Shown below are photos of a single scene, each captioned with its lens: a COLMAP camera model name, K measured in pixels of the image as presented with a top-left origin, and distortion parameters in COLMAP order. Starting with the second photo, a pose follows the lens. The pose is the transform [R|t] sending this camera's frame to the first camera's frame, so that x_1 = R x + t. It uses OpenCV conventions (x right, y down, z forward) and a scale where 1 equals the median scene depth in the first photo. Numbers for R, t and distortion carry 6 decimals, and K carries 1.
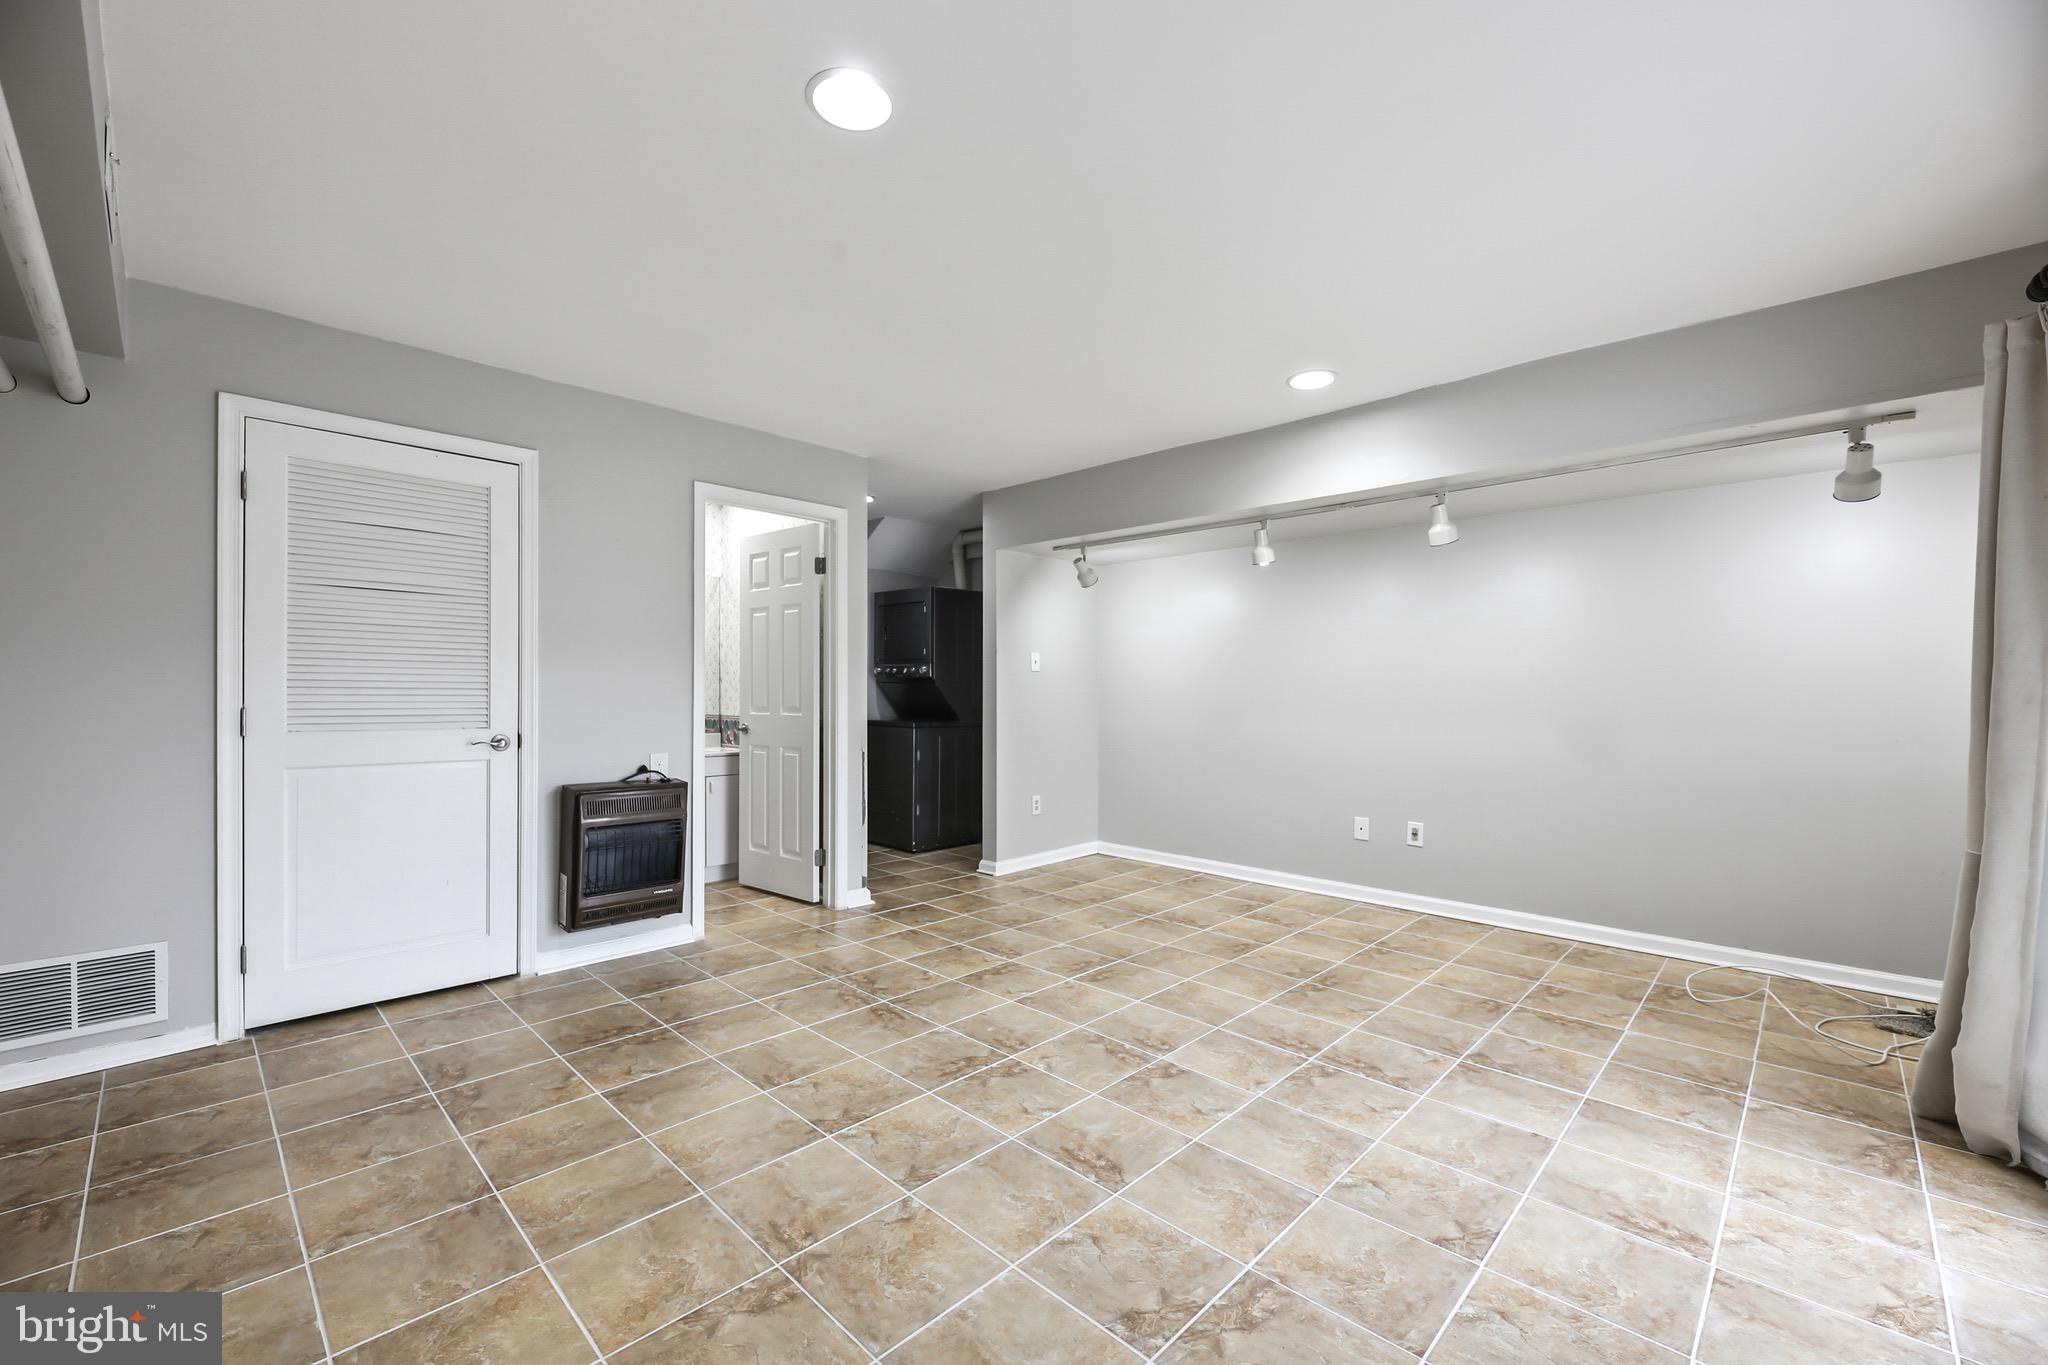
lens RADIAL K [[846.5, 0, 1018.5], [0, 846.5, 689.4], [0, 0, 1]] dist [0.002806, -0.005426]
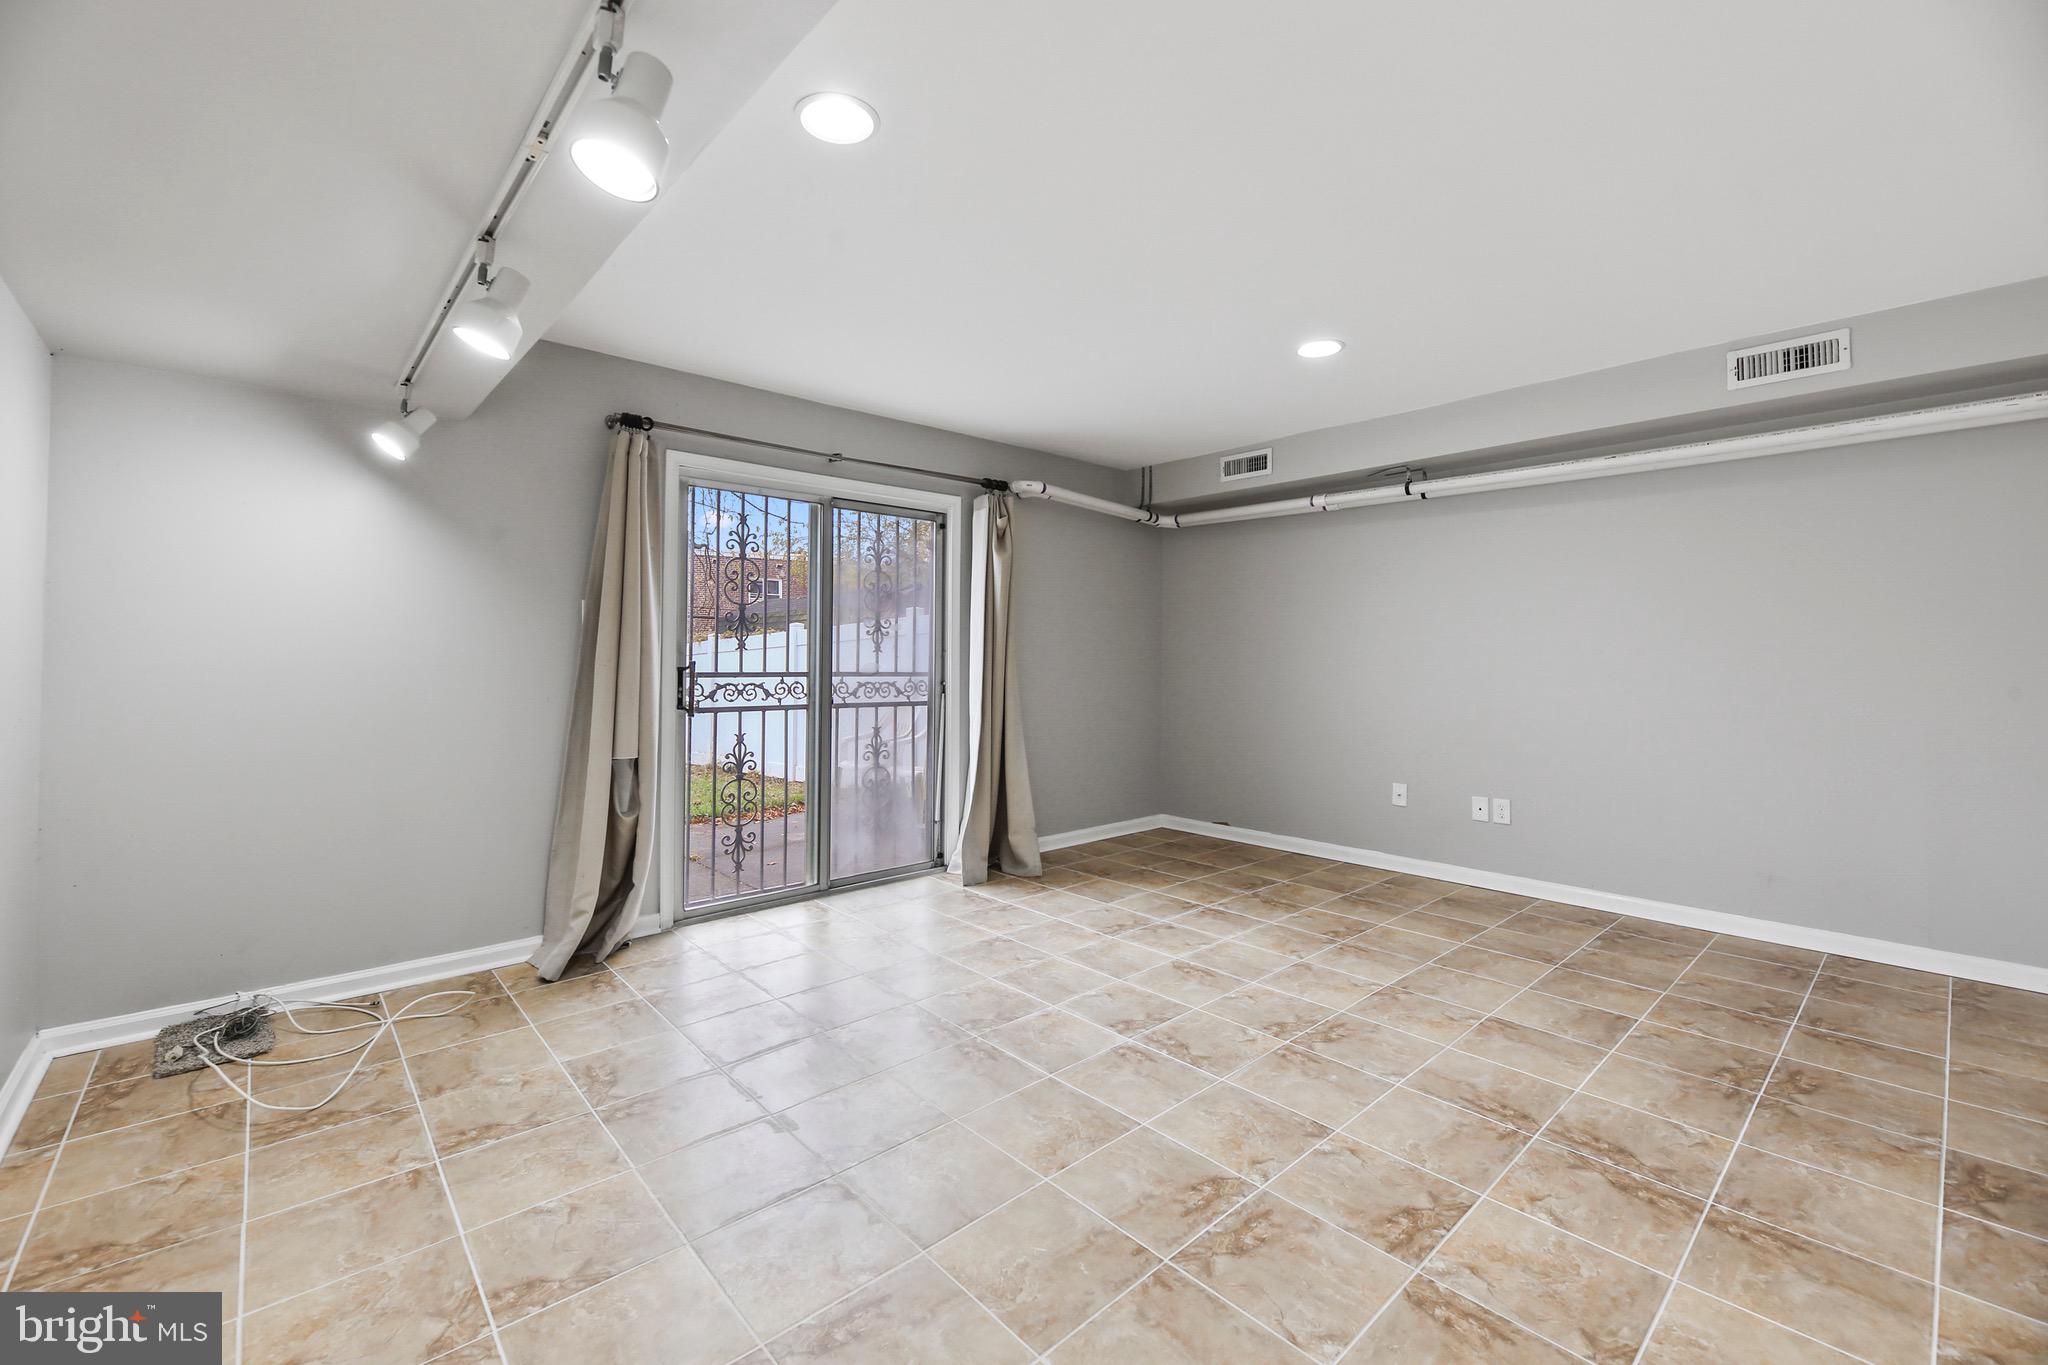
lens RADIAL K [[846.5, 0, 1018.5], [0, 846.5, 689.4], [0, 0, 1]] dist [0.002806, -0.005426]
pose [[-0.997541, -0.008753, 0.069536, 0.246627], [-0.006437, 0.999419, 0.033456, 0.004668], [-0.069788, 0.032926, -0.997018, 2.084822]]
